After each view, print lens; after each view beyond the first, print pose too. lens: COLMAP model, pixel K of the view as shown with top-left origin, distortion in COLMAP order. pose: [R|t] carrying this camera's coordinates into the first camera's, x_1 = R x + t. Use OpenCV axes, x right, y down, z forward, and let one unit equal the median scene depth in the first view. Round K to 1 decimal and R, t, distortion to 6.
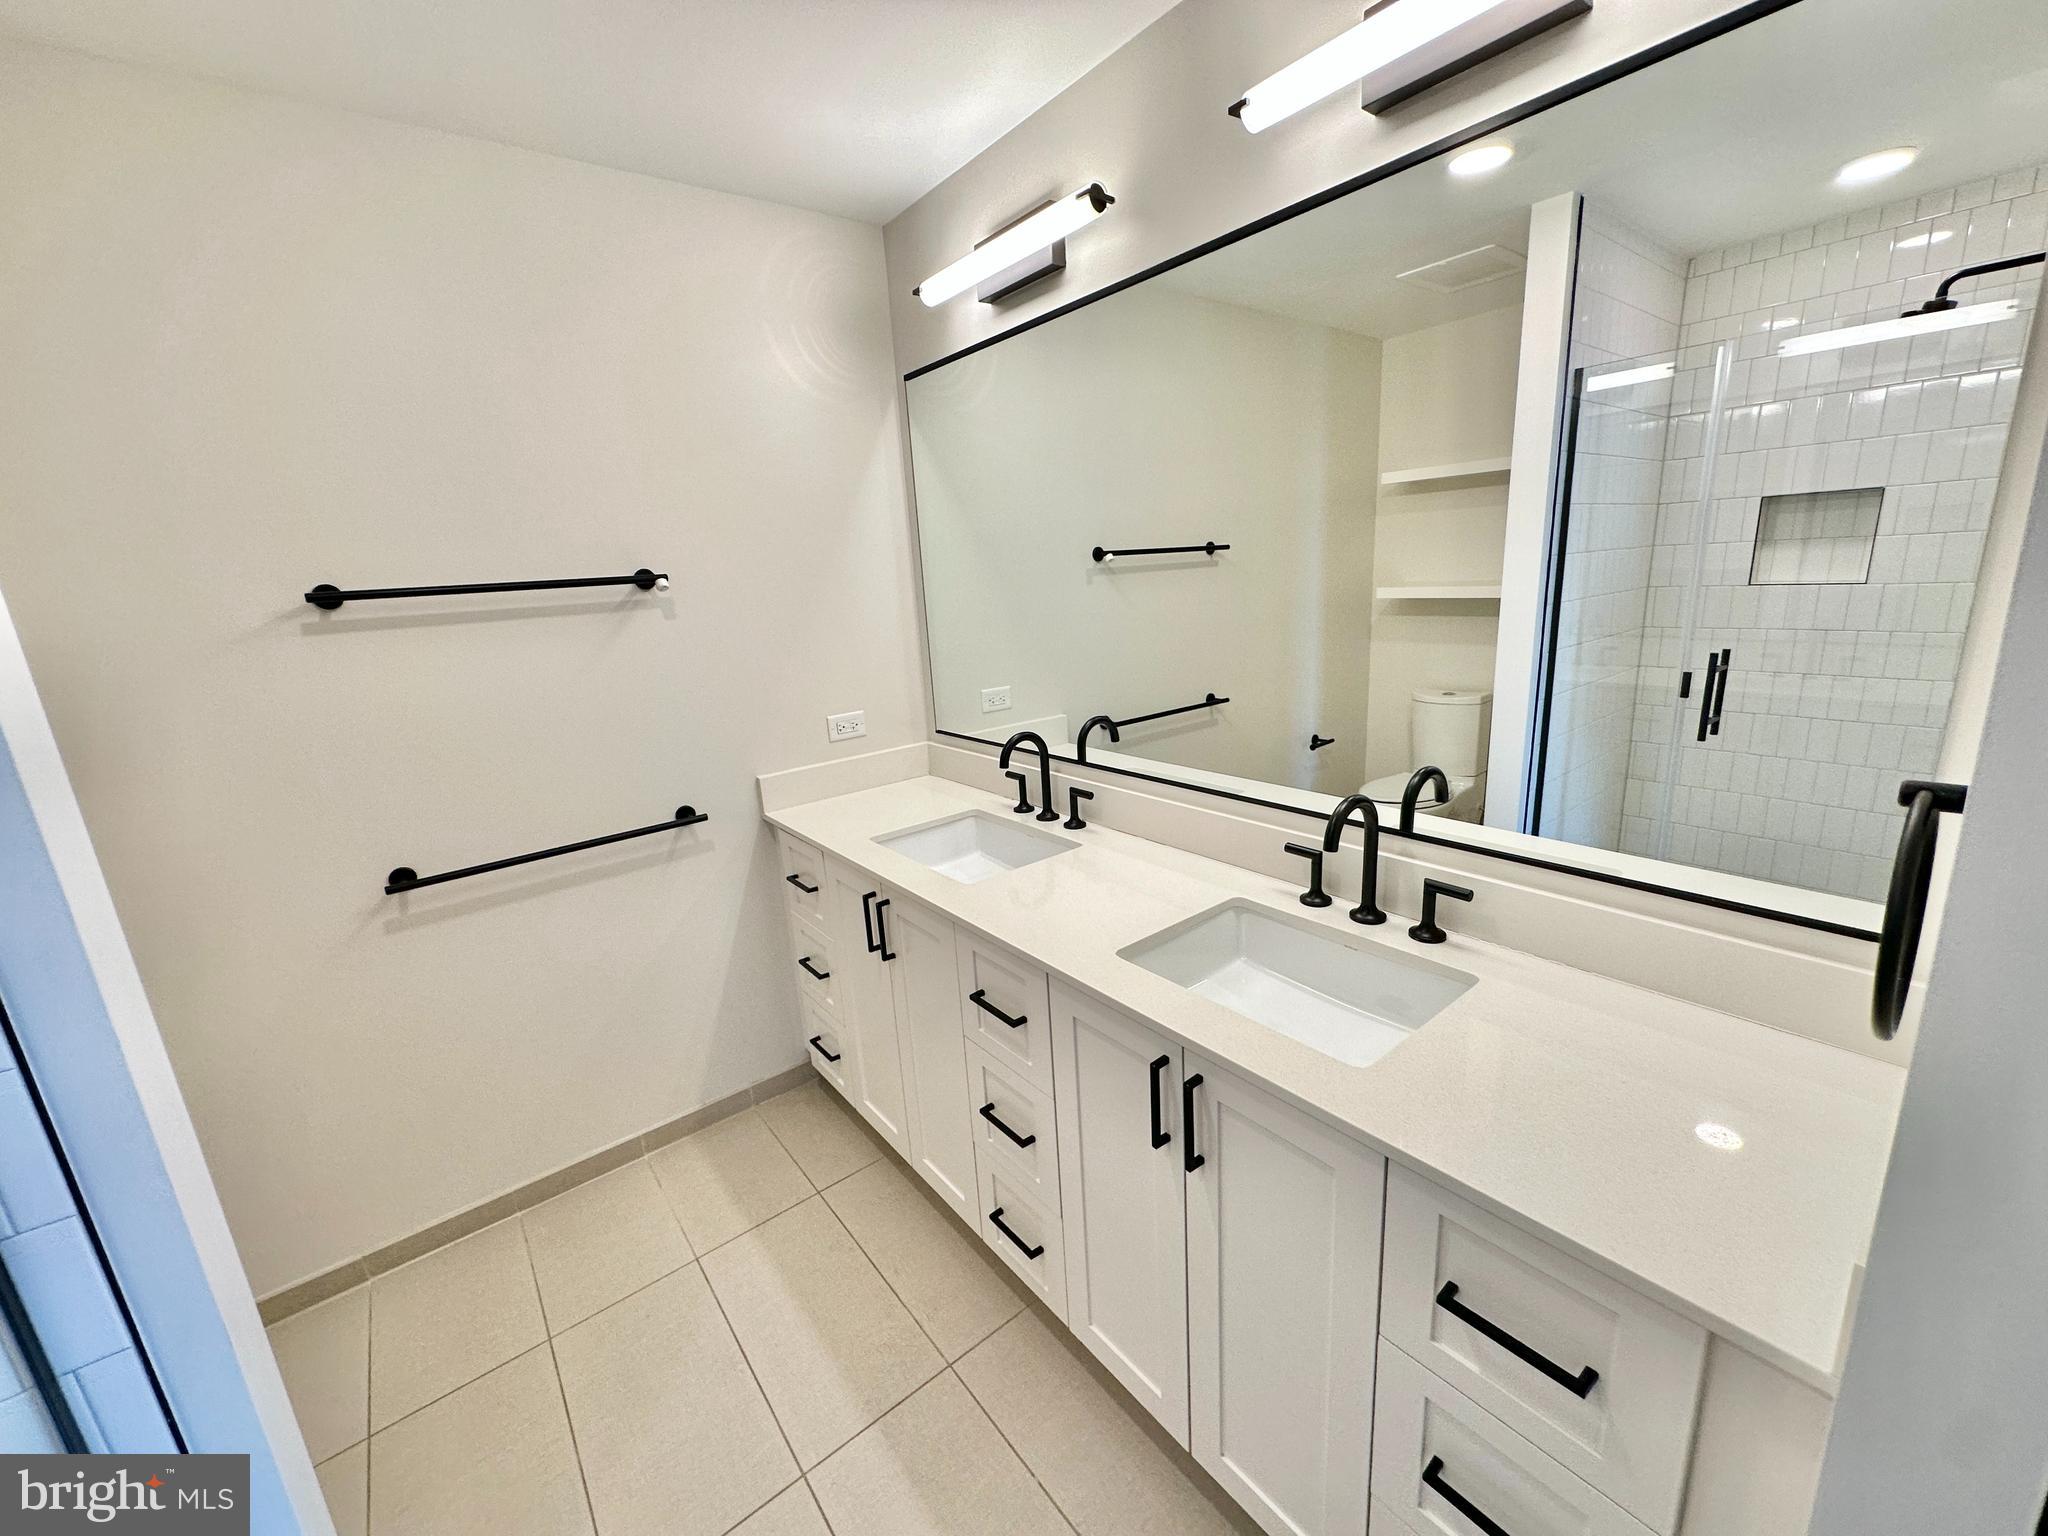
lens RADIAL K [[816.0, 0, 1024.0], [0, 816.0, 768.0], [0, 0, 1]] dist [-0.000525, 0.000842]
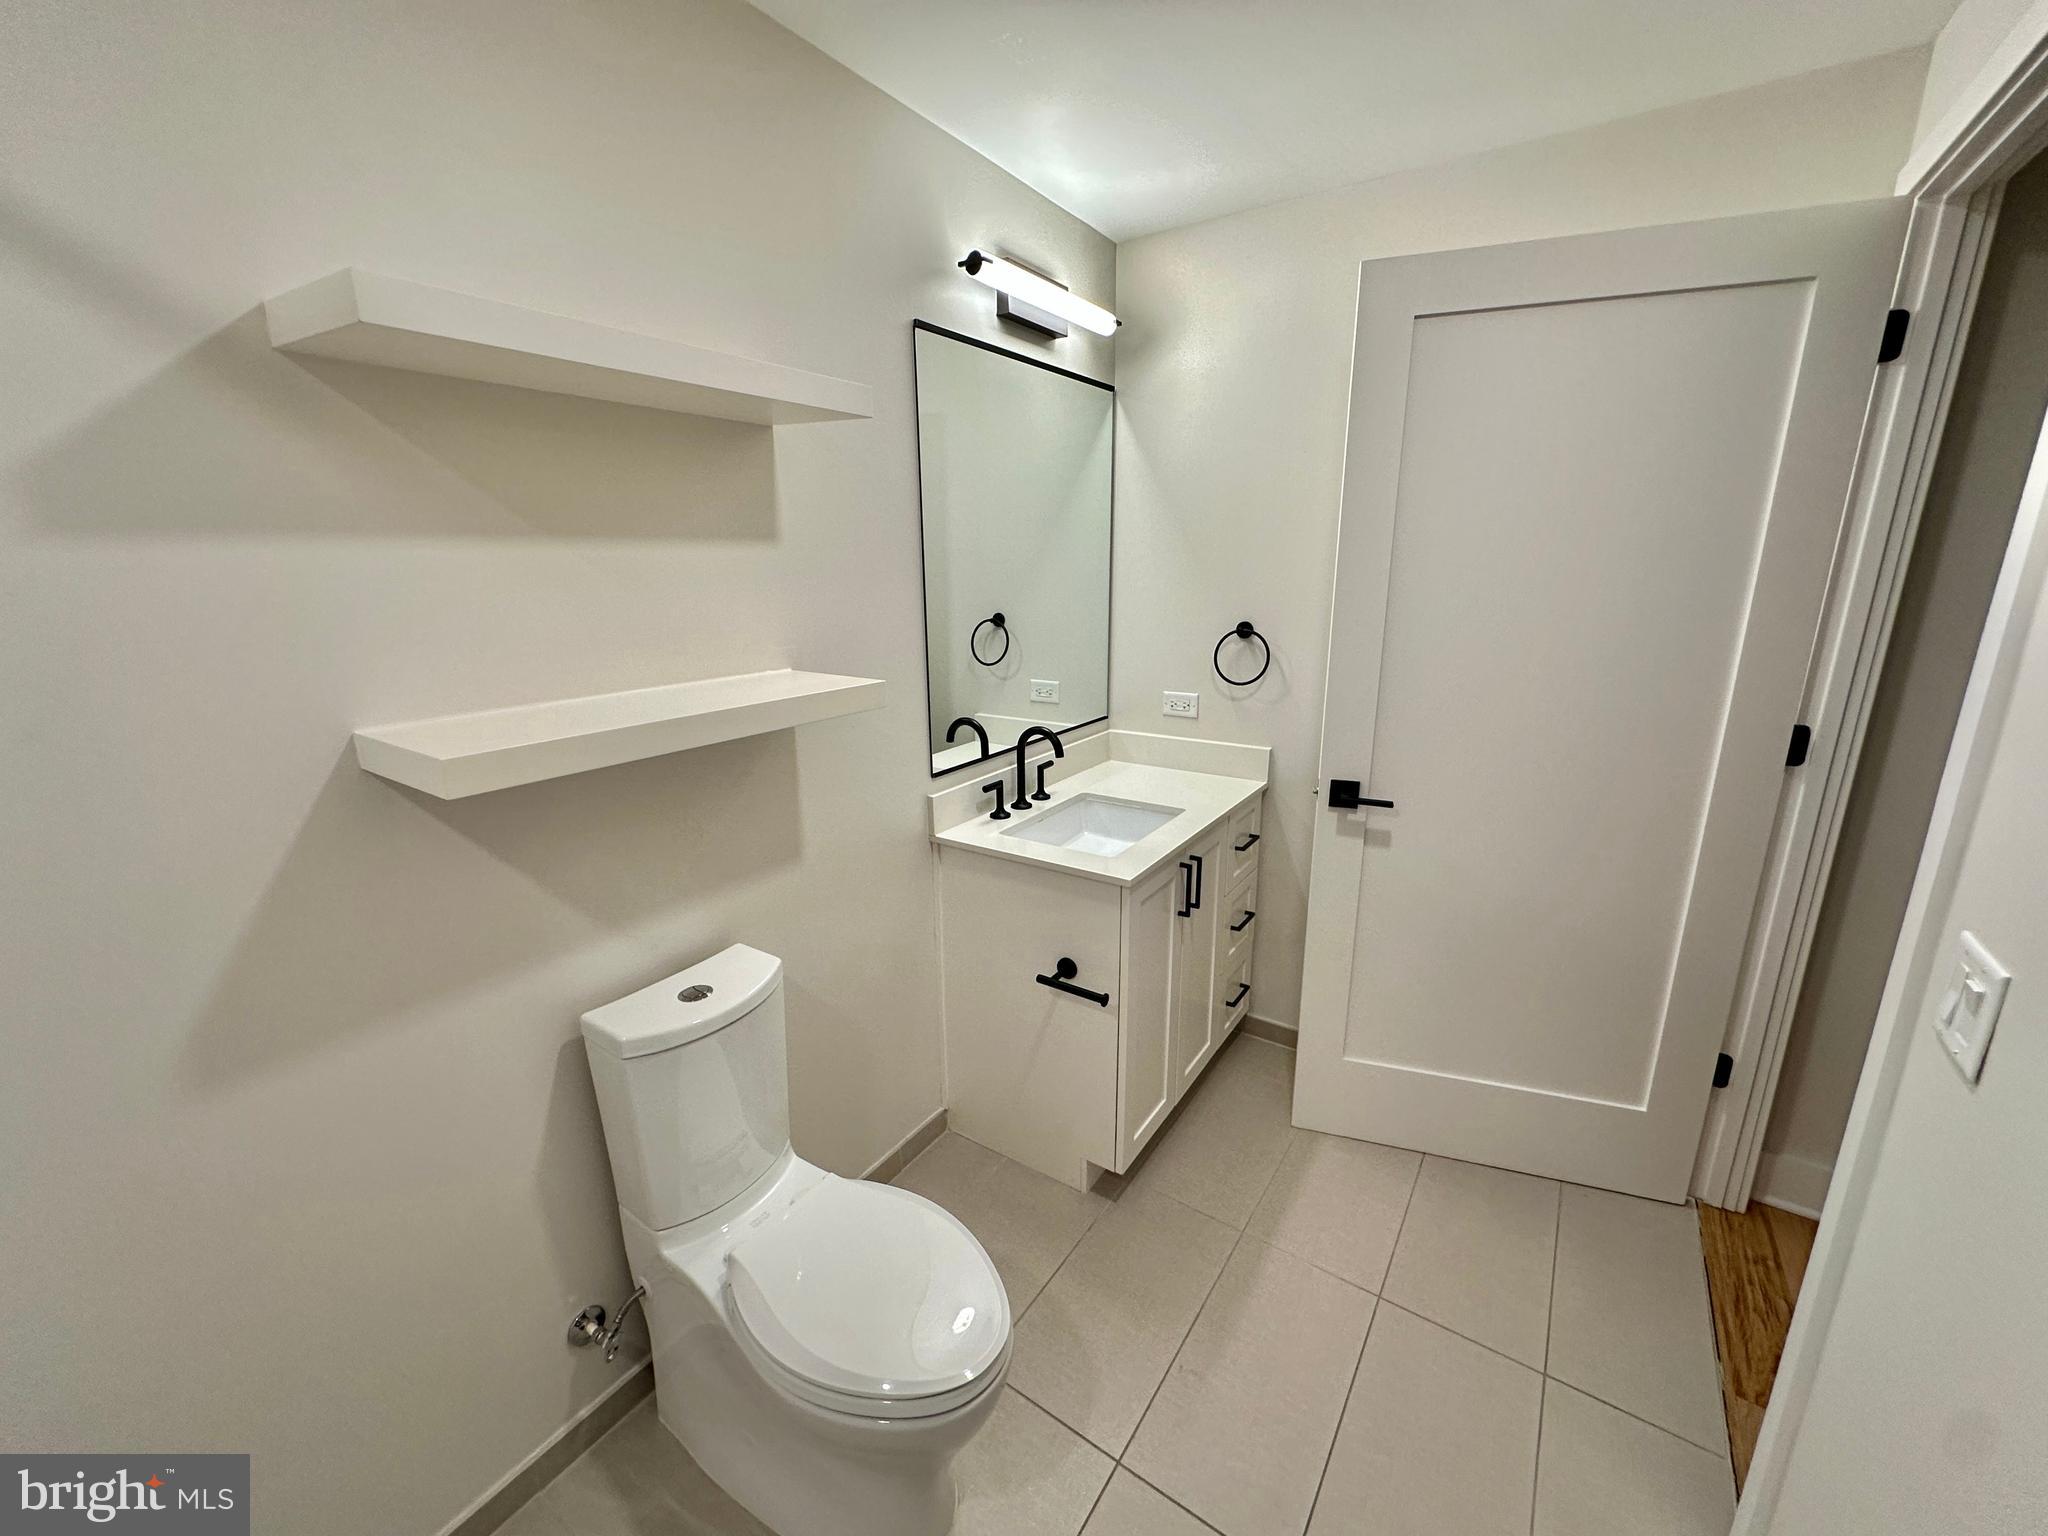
lens RADIAL K [[816.0, 0, 1024.0], [0, 816.0, 768.0], [0, 0, 1]] dist [-0.000525, 0.000842]
pose [[-0.294184, -0.172006, 0.940143, -0.637337], [0.260859, 0.931873, 0.252120, -0.167372], [-0.919461, 0.319415, -0.229273, 0.791934]]
